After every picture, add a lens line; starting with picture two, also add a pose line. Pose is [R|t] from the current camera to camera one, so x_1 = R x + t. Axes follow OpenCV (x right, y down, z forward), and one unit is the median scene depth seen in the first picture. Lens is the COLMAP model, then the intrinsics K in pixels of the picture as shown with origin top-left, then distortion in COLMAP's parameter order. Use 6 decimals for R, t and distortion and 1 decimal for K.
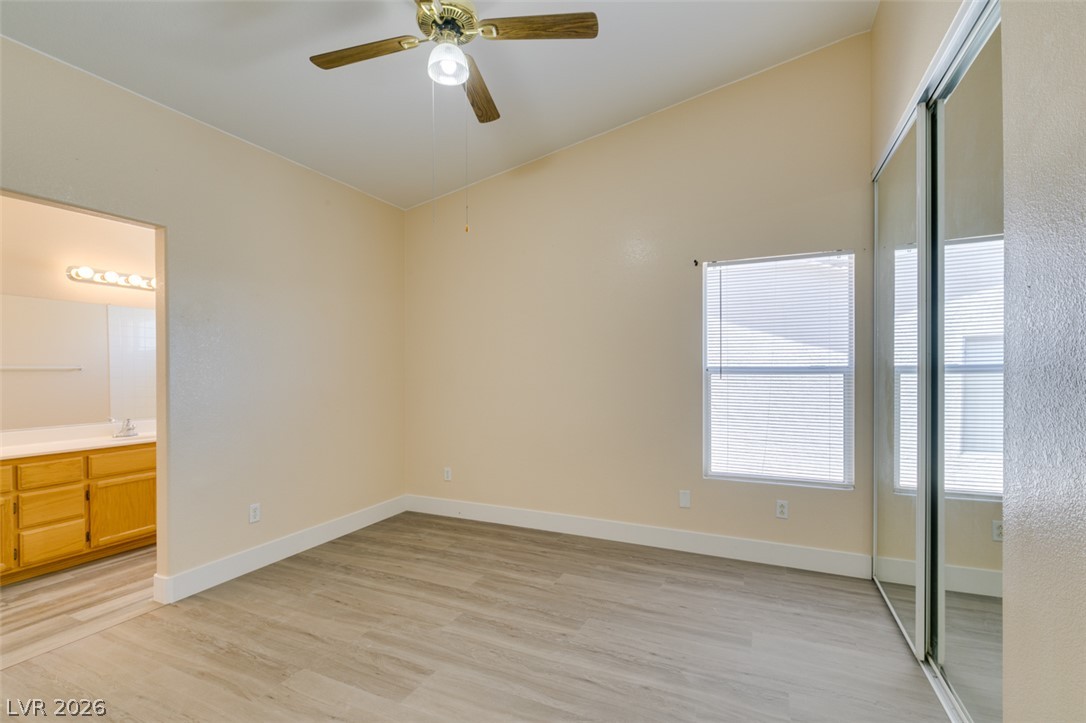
lens RADIAL K [[487.9, 0, 544.4], [0, 487.9, 369.2], [0, 0, 1]] dist [-0.000709, -0.001342]
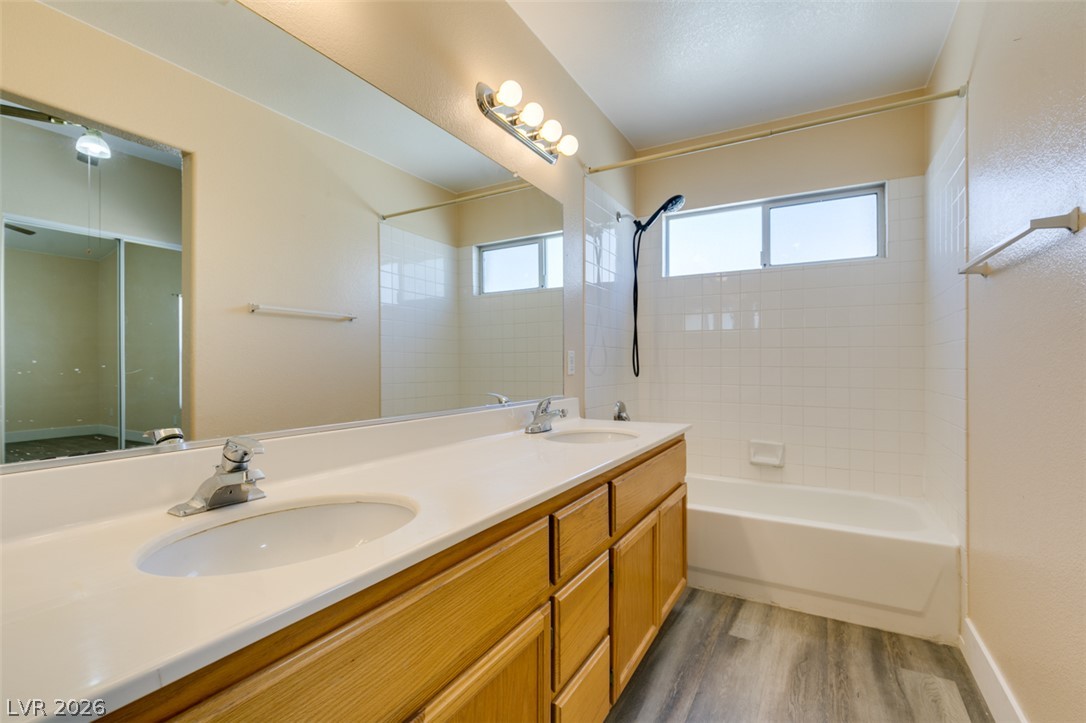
lens RADIAL K [[487.9, 0, 544.3], [0, 487.9, 359.0], [0, 0, 1]] dist [-0.000709, -0.001342]
pose [[0.996665, 0.016524, -0.079915, -1.046062], [-0.016497, 0.999863, 0.001005, 0.075405], [0.079921, 0.000317, 0.996801, 0.621190]]
